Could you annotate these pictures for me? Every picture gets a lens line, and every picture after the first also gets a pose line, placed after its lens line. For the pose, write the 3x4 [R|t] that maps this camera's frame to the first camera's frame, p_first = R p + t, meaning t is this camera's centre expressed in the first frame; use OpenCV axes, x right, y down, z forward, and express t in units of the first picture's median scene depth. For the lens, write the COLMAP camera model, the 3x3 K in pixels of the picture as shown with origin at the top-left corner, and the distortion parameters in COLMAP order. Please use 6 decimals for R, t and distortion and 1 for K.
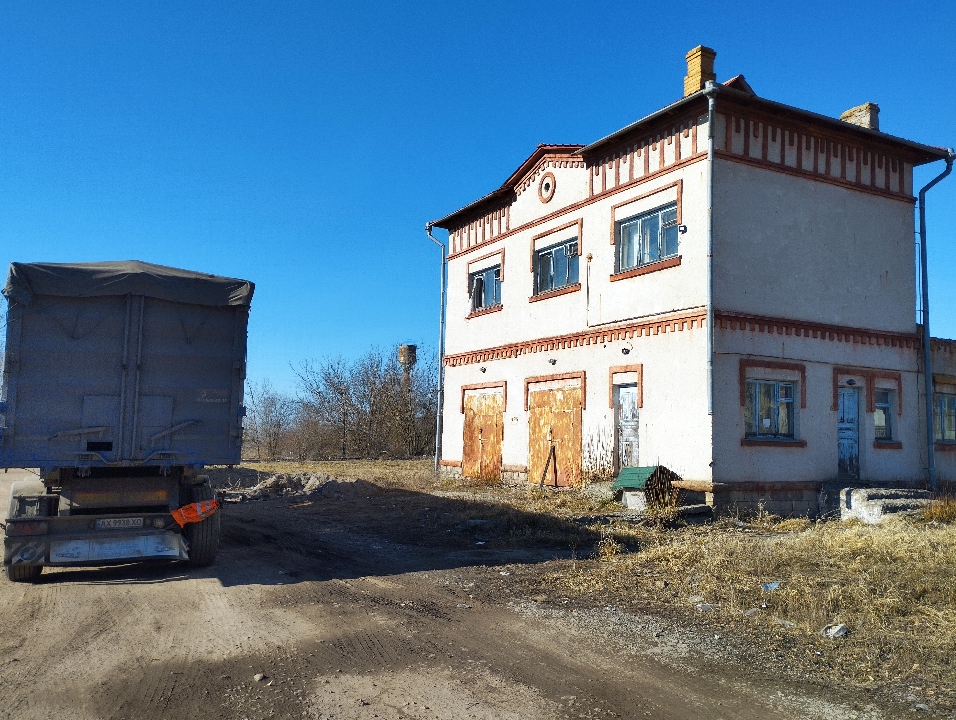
lens RADIAL K [[802.9, 0, 502.4], [0, 802.9, 354.6], [0, 0, 1]] dist [0.059350, -0.045489]
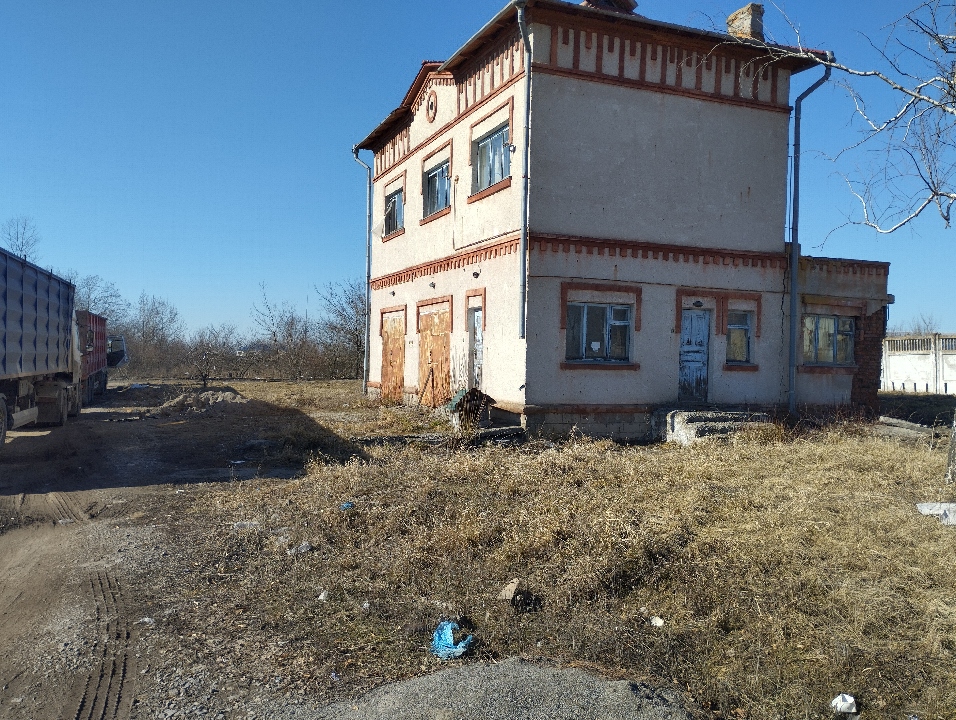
lens RADIAL K [[802.9, 0, 499.3], [0, 802.9, 356.3], [0, 0, 1]] dist [0.059350, -0.045489]
pose [[0.994869, -0.000027, -0.101173, 0.288134], [0.010242, 0.994890, 0.100444, -0.003386], [0.100654, -0.100964, 0.989785, 0.005037]]
